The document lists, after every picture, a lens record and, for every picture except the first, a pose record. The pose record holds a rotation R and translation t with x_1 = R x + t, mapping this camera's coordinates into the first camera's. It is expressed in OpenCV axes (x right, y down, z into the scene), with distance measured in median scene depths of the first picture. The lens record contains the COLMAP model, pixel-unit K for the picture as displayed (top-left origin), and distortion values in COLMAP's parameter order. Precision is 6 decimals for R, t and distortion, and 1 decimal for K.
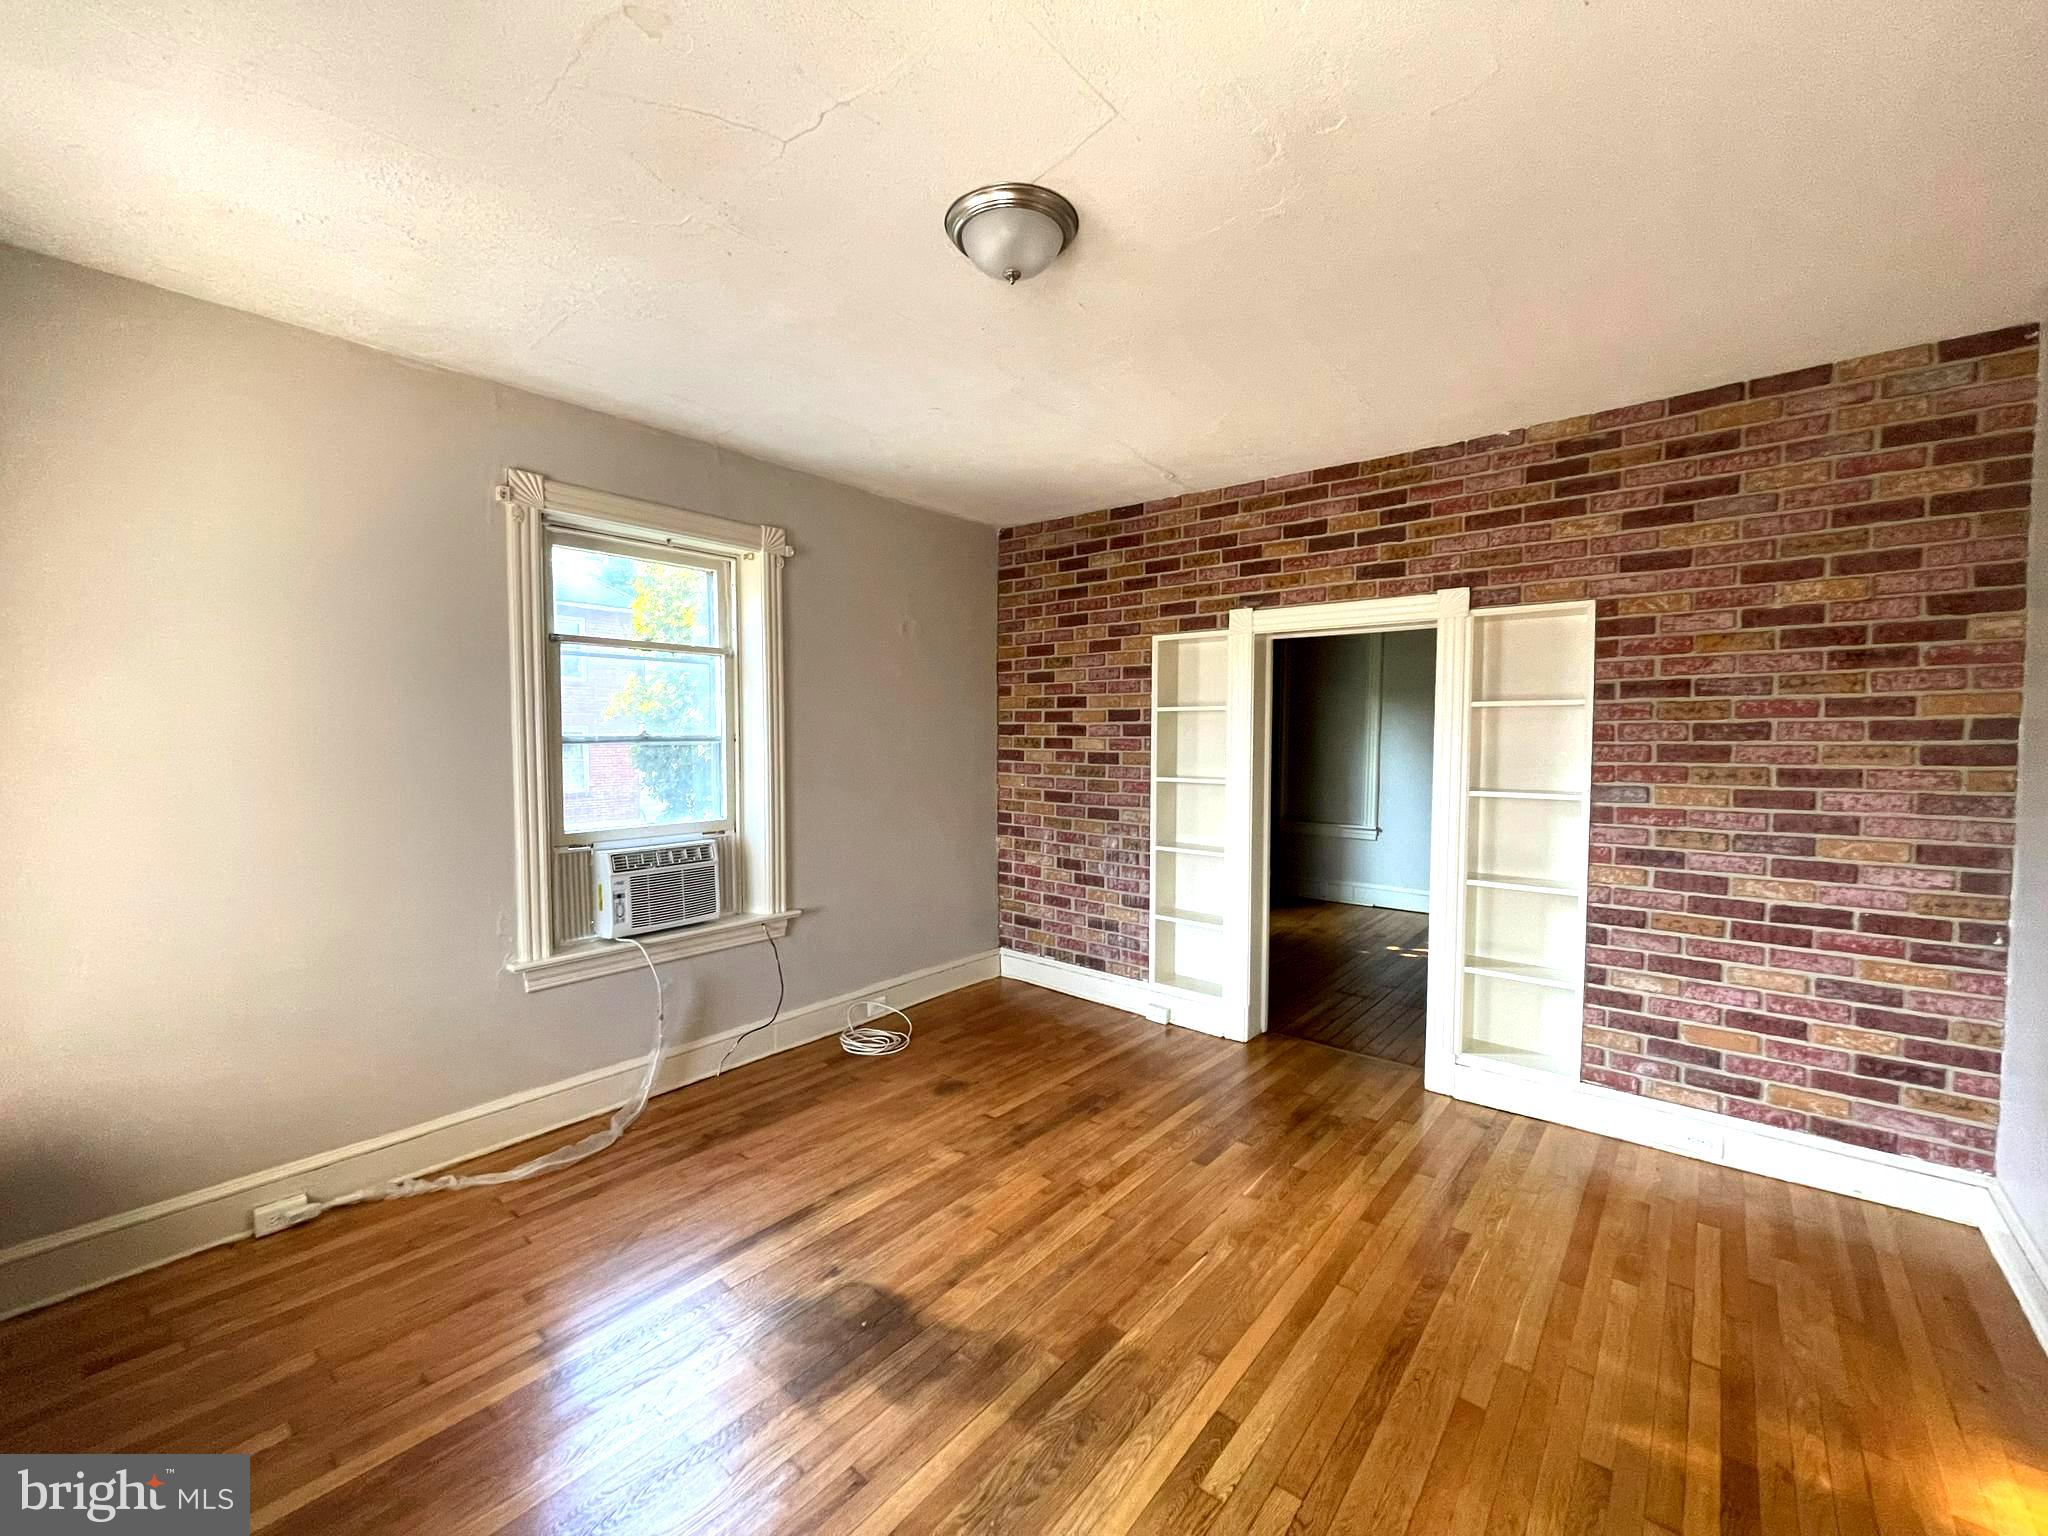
lens RADIAL K [[826.5, 0, 1016.4], [0, 826.5, 771.1], [0, 0, 1]] dist [-0.000276, 0.000652]
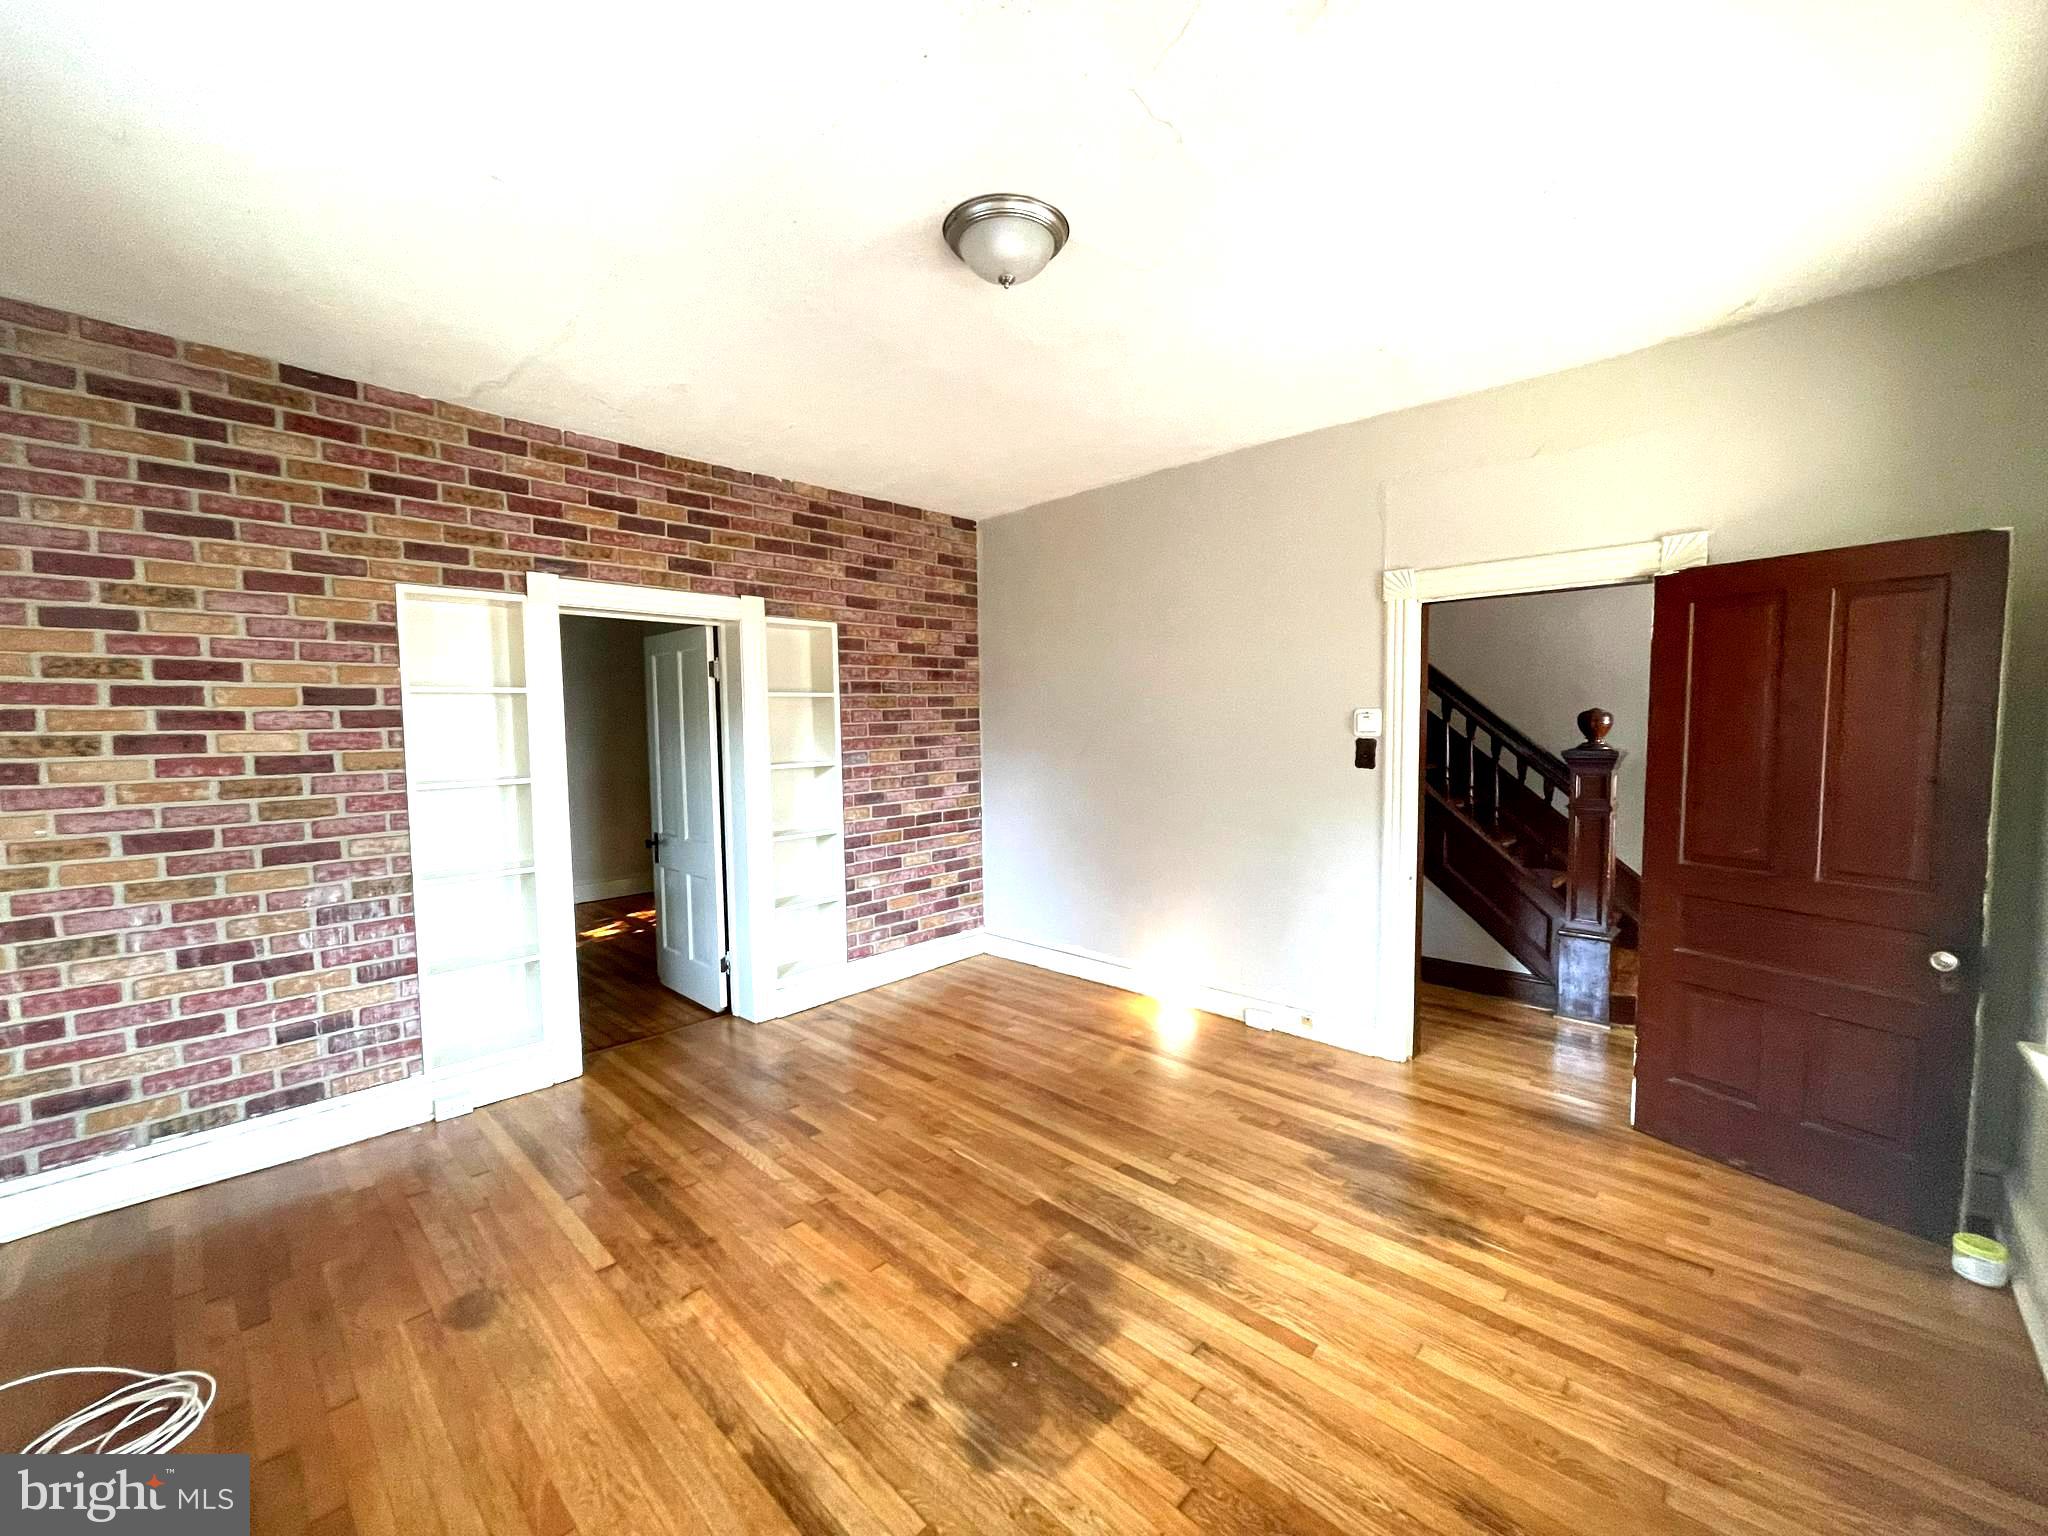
lens RADIAL K [[826.5, 0, 1012.5], [0, 826.5, 774.6], [0, 0, 1]] dist [-0.000276, 0.000652]
pose [[0.064390, -0.071373, 0.995369, -0.607240], [0.061164, 0.995846, 0.067451, -0.021553], [-0.996049, 0.056537, 0.068488, 0.527286]]
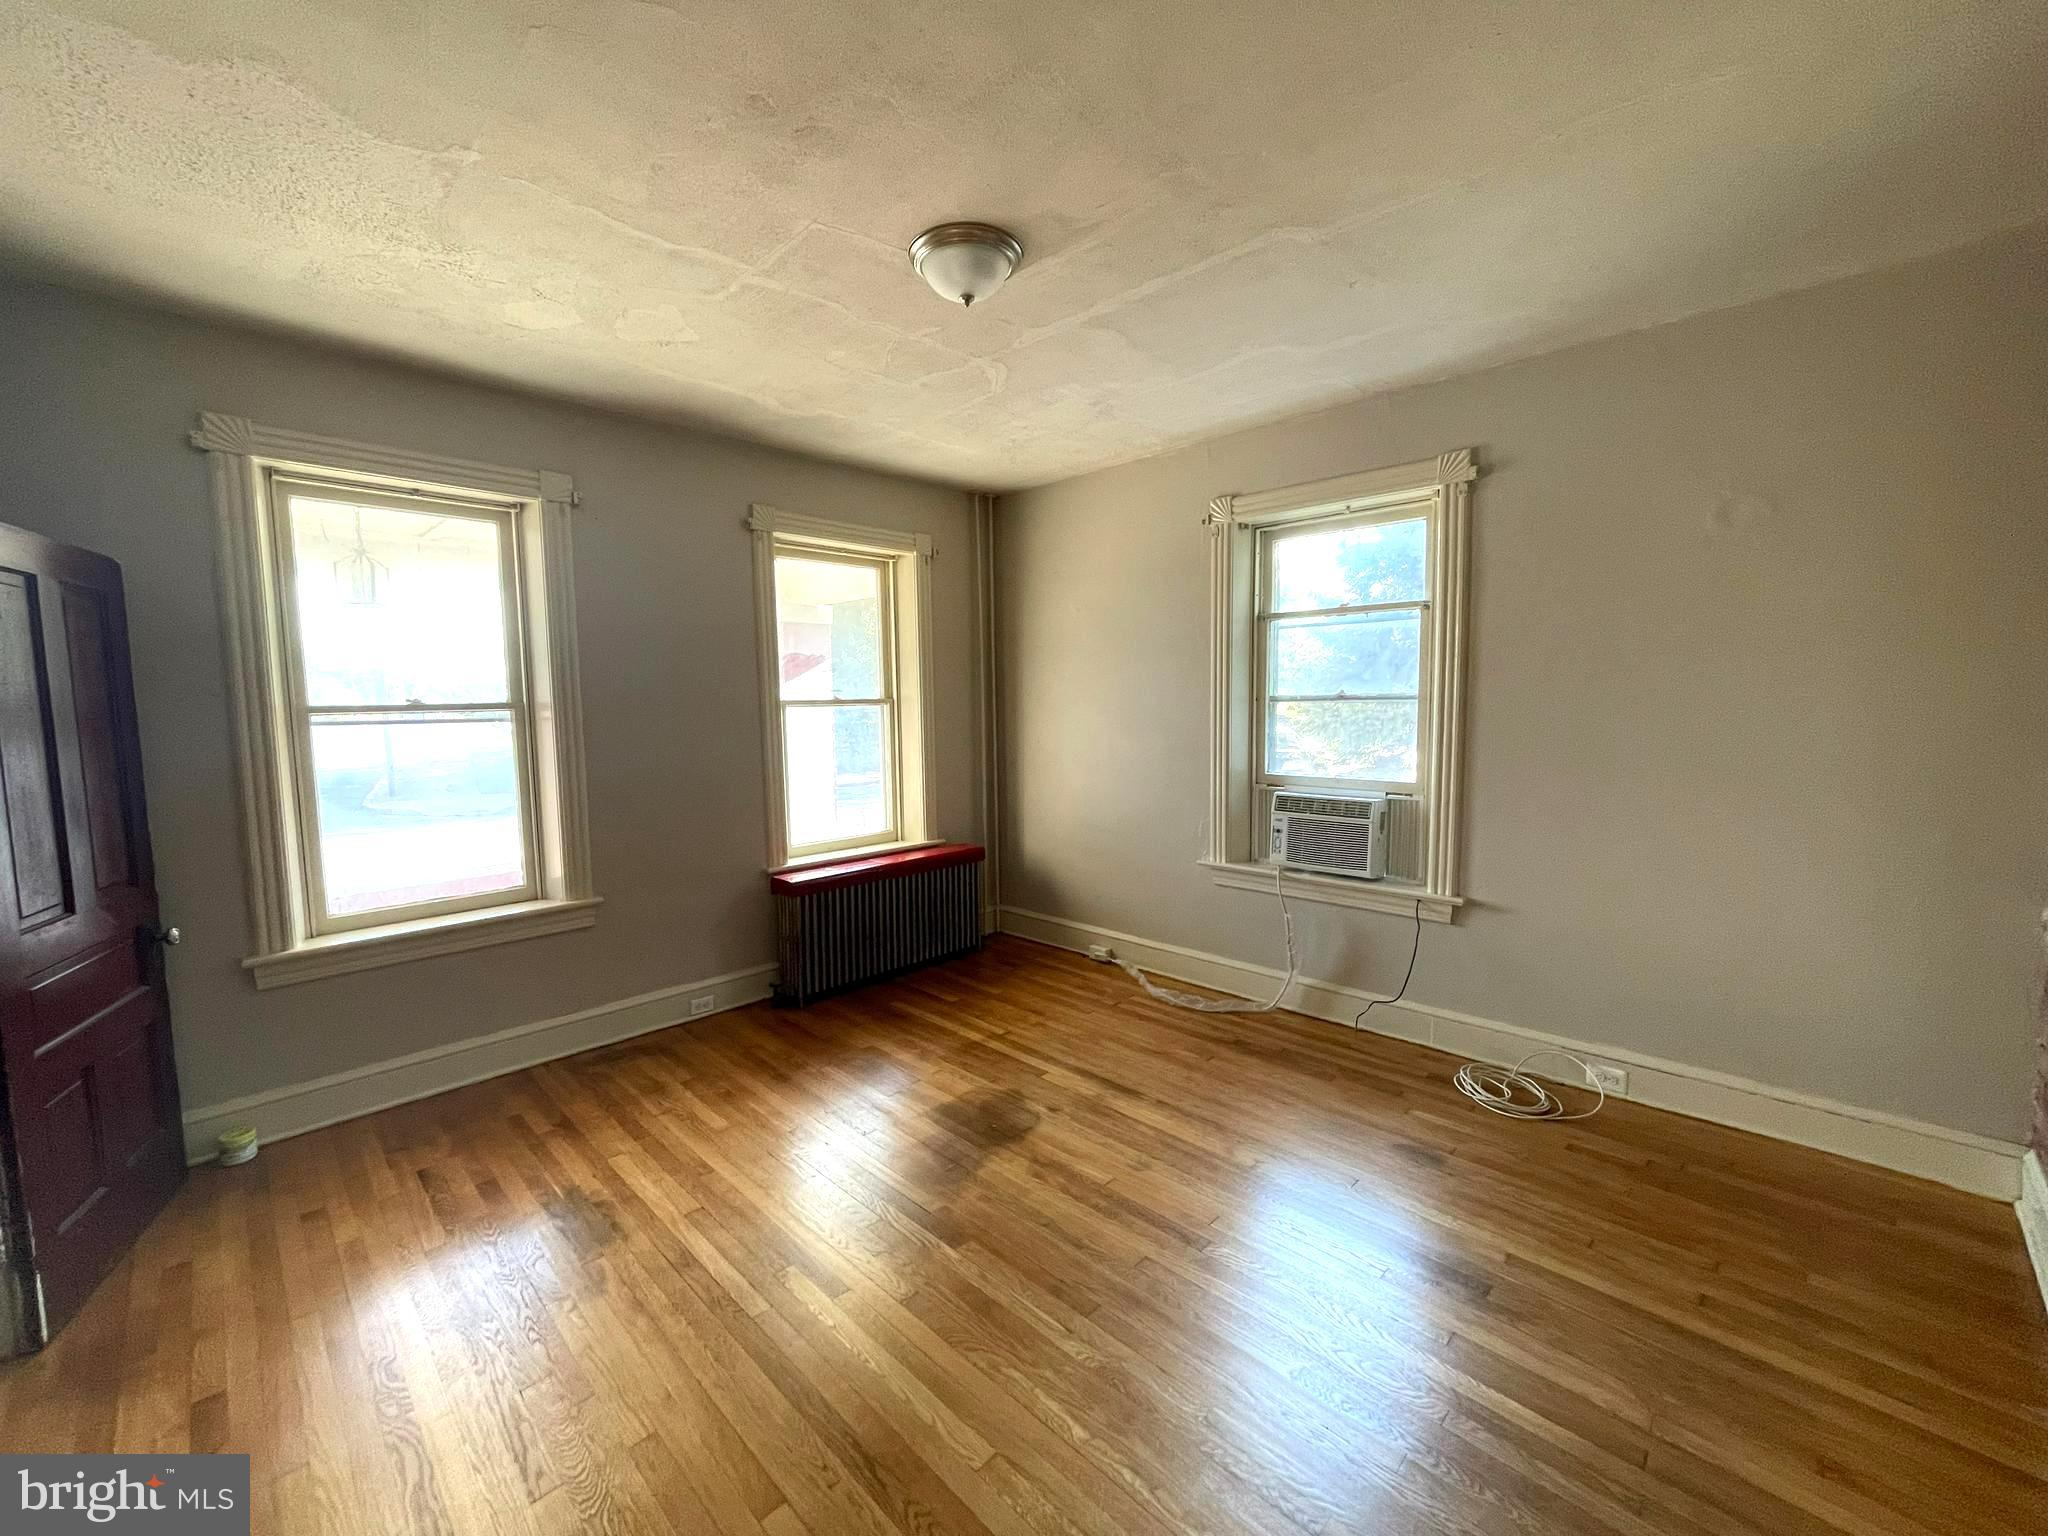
lens RADIAL K [[826.5, 0, 1015.1], [0, 826.5, 772.8], [0, 0, 1]] dist [-0.000276, 0.000652]
pose [[-0.084093, 0.091935, -0.992208, 0.659371], [-0.032426, 0.994955, 0.094938, -0.029631], [0.995930, 0.040157, -0.080687, 0.654637]]
